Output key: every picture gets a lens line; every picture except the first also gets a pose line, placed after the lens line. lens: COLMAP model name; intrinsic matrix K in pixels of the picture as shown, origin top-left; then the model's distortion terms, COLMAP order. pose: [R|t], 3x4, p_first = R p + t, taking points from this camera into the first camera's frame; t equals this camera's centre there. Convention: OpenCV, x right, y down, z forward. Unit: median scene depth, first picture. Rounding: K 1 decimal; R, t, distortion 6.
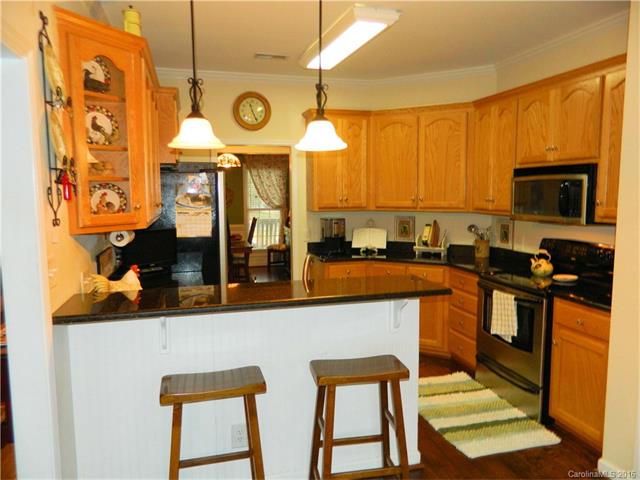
lens RADIAL K [[475.8, 0, 320.0], [0, 475.8, 240.0], [0, 0, 1]] dist [0.001846, -0.001703]
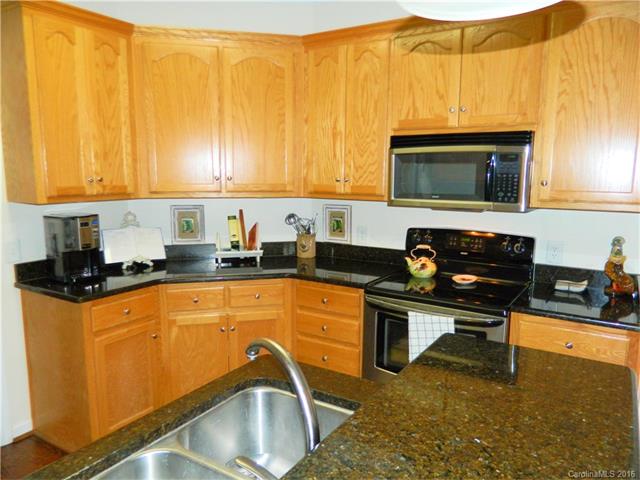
lens RADIAL K [[475.8, 0, 320.0], [0, 475.8, 240.0], [0, 0, 1]] dist [0.001846, -0.001703]
pose [[0.737384, -0.091595, 0.669235, -0.138885], [0.060455, 0.995737, 0.069671, -0.041117], [-0.672763, -0.010916, 0.739778, 0.442948]]
